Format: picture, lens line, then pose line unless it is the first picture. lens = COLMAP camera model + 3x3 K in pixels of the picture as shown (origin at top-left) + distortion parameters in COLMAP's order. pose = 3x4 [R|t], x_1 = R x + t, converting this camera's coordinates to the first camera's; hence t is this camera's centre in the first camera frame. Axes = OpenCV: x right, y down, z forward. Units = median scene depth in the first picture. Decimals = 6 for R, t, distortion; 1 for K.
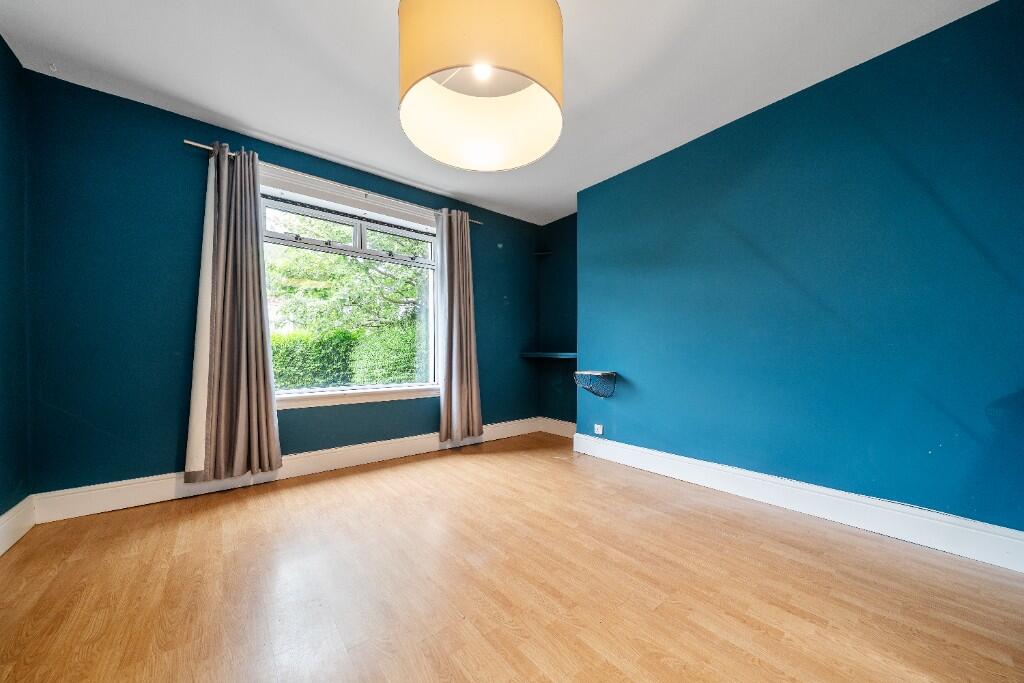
lens RADIAL K [[356.0, 0, 512.7], [0, 356.0, 358.1], [0, 0, 1]] dist [-0.001599, -0.000046]
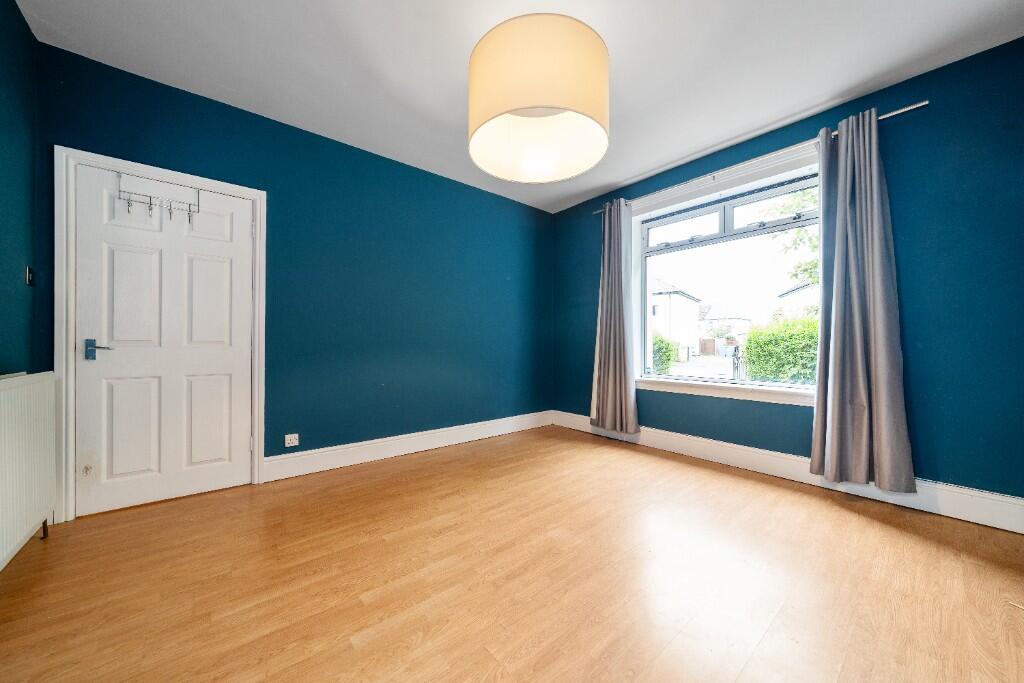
lens RADIAL K [[370.5, 0, 512.0], [0, 370.5, 341.5], [0, 0, 1]] dist [0.001073, 0.000111]
pose [[0.009408, -0.007349, -0.999929, 0.670705], [-0.015331, 0.999854, -0.007492, -0.005720], [0.999838, 0.015400, 0.009294, 0.545660]]
